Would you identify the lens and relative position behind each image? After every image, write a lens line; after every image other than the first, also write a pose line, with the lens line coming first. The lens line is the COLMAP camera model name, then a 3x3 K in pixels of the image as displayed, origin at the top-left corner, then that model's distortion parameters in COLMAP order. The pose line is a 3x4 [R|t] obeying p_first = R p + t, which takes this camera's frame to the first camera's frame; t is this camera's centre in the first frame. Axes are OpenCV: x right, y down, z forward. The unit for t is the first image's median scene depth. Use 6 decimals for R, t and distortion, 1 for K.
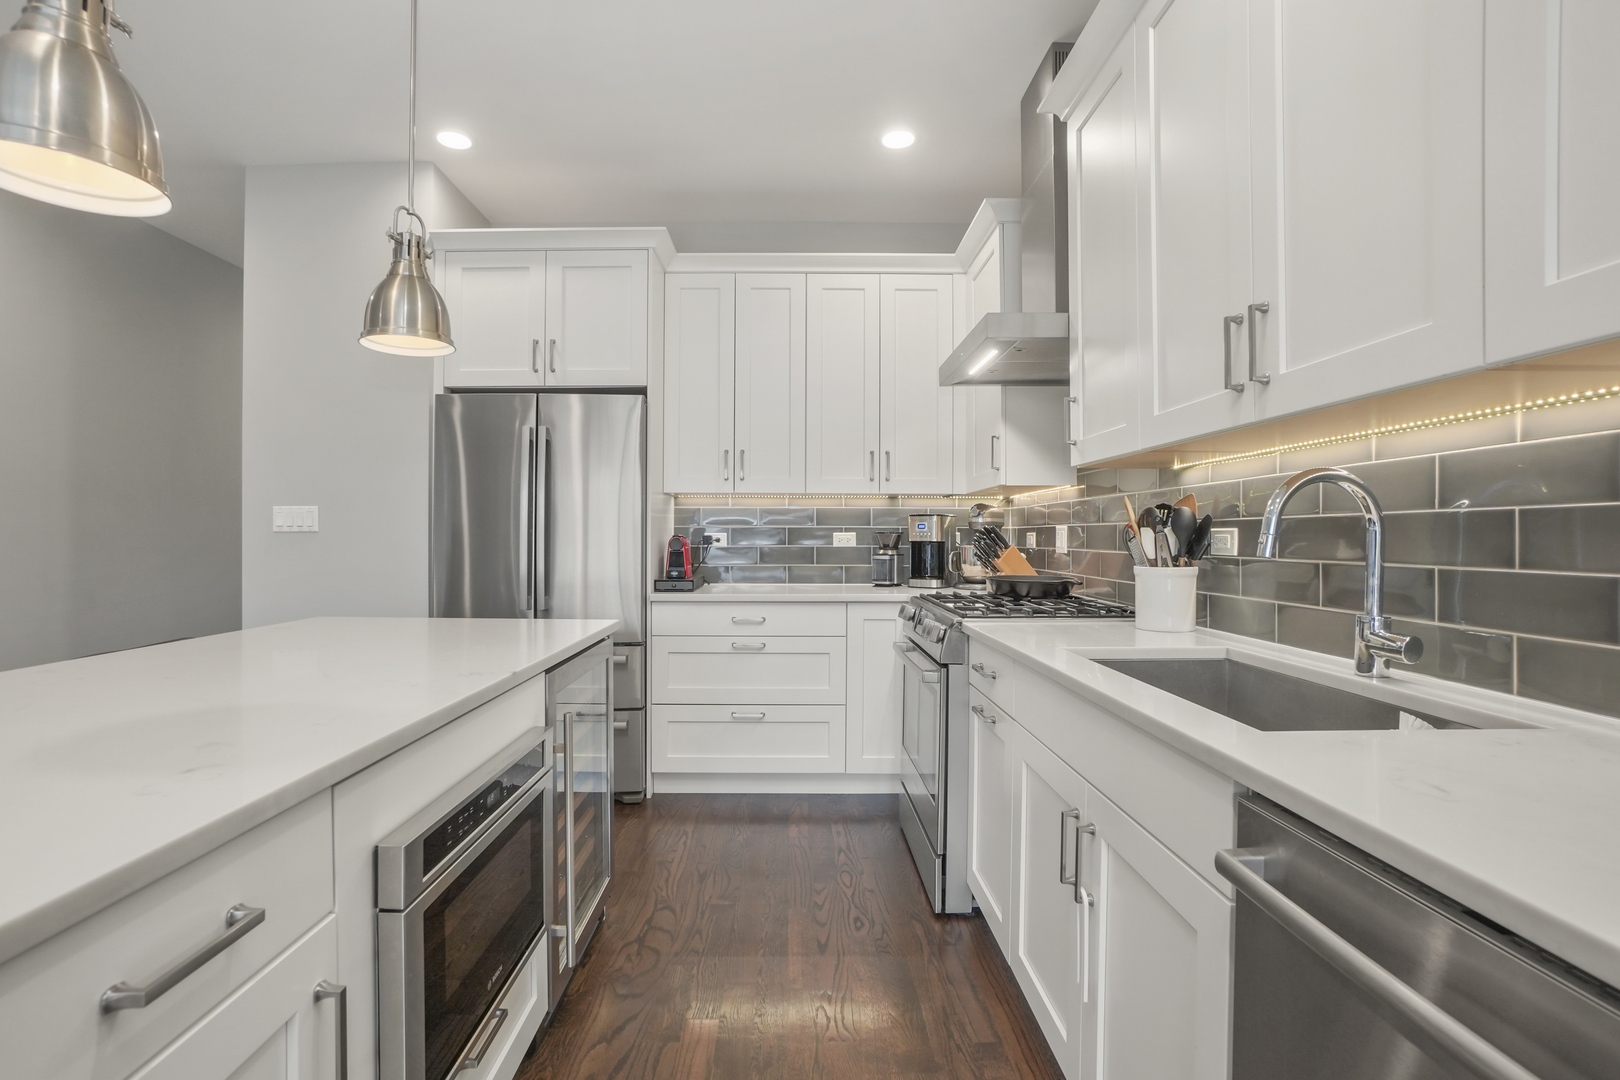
lens RADIAL K [[707.1, 0, 786.5], [0, 707.1, 539.6], [0, 0, 1]] dist [-0.000098, -0.000014]
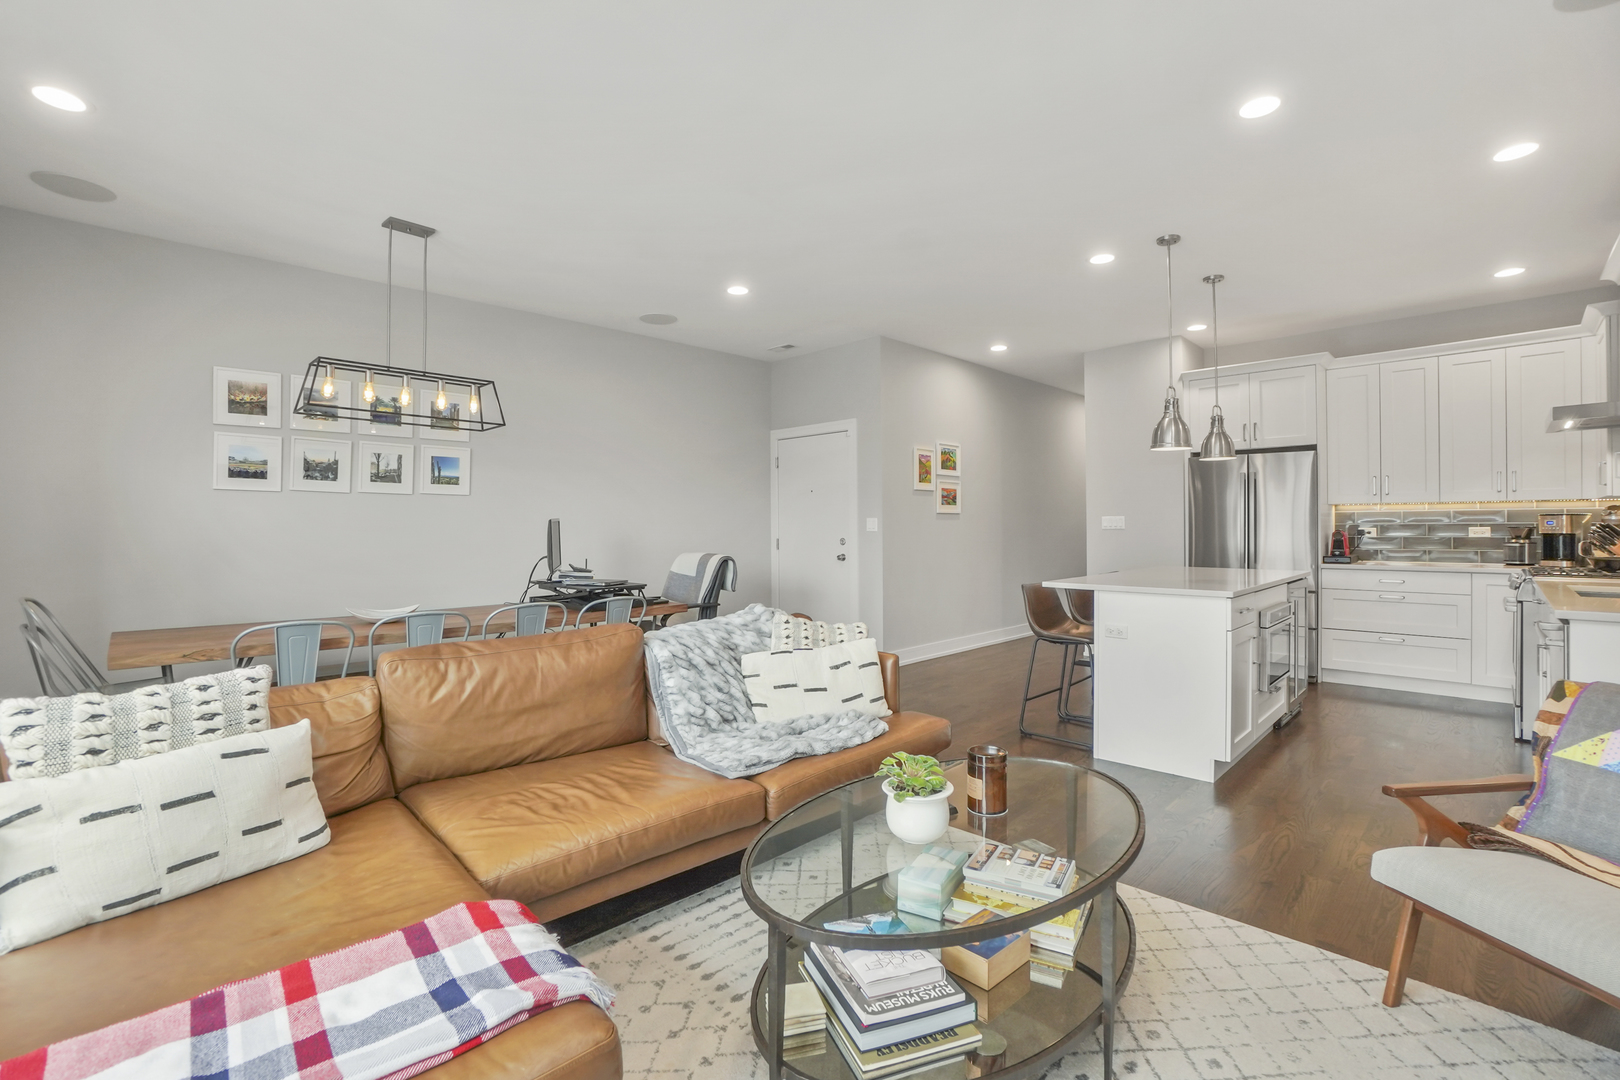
lens RADIAL K [[720.9, 0, 790.3], [0, 720.9, 524.2], [0, 0, 1]] dist [-0.068086, 0.024623]
pose [[0.695462, -0.009613, -0.718498, 0.126632], [0.005228, 0.999952, -0.008318, -0.012736], [0.718544, 0.002028, 0.695479, -1.061819]]
